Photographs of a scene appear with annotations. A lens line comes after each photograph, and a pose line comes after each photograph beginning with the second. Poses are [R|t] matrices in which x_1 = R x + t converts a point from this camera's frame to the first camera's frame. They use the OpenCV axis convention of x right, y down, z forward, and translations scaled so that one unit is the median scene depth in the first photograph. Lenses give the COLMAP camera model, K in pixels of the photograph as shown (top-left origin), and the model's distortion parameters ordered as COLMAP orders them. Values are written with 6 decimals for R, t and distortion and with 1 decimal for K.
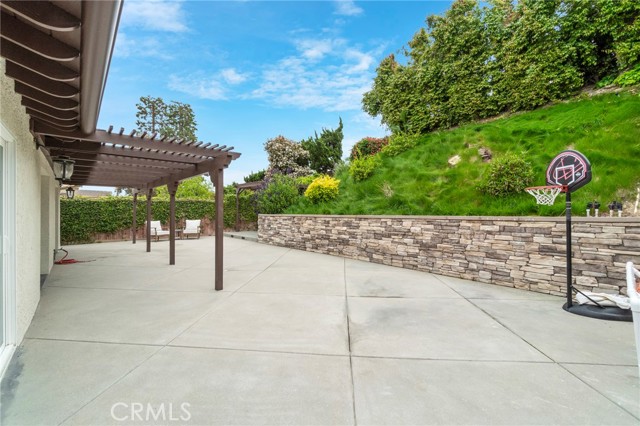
lens RADIAL K [[280.8, 0, 317.1], [0, 280.8, 212.5], [0, 0, 1]] dist [-0.002848, -0.000628]
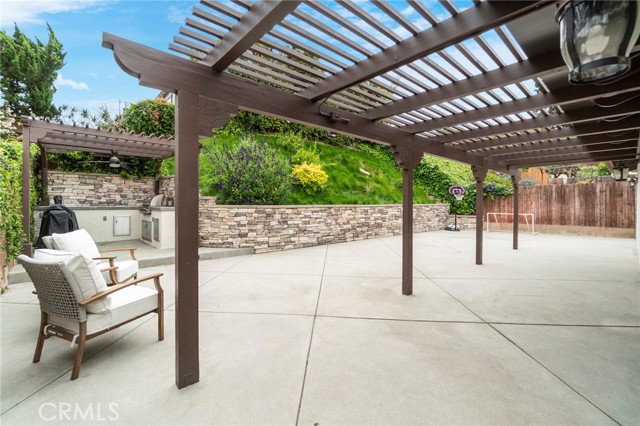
lens RADIAL K [[280.8, 0, 314.1], [0, 280.8, 204.1], [0, 0, 1]] dist [-0.002848, -0.000628]
pose [[-0.007454, -0.003341, 0.999967, -0.853468], [0.002644, 0.999991, 0.003361, 0.000815], [-0.999969, 0.002668, -0.007445, 0.936768]]
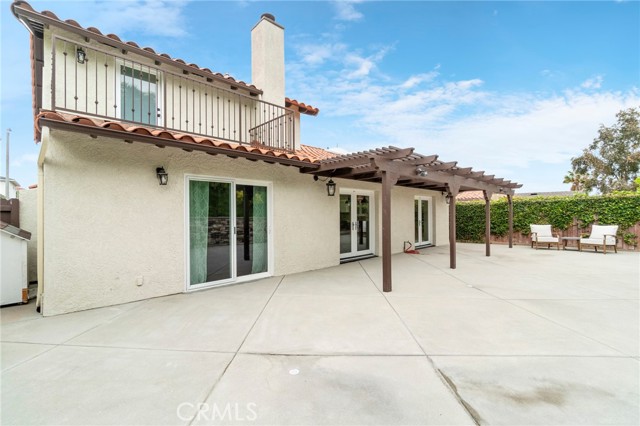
lens RADIAL K [[280.8, 0, 302.1], [0, 280.8, 213.4], [0, 0, 1]] dist [-0.002848, -0.000628]
pose [[0.017465, -0.006849, -0.999824, 0.273801], [-0.000692, 0.999976, -0.006862, 0.002110], [0.999847, 0.000812, 0.017460, 0.290757]]
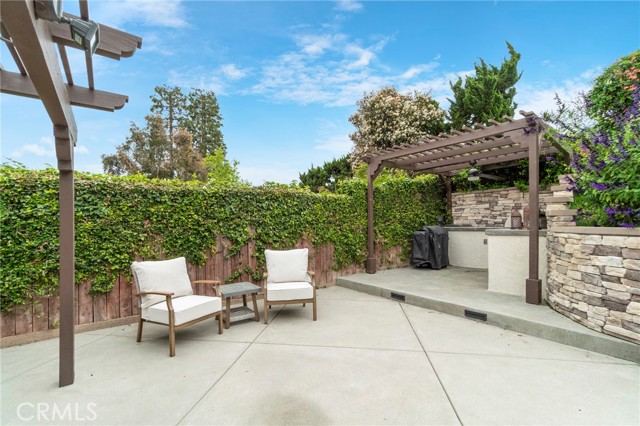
lens RADIAL K [[280.8, 0, 306.1], [0, 280.8, 227.5], [0, 0, 1]] dist [-0.002848, -0.000628]
pose [[0.996168, -0.012236, -0.086601, -0.465531], [0.012650, 0.999911, 0.004231, 0.000235], [0.086542, -0.005310, 0.996234, 0.820778]]
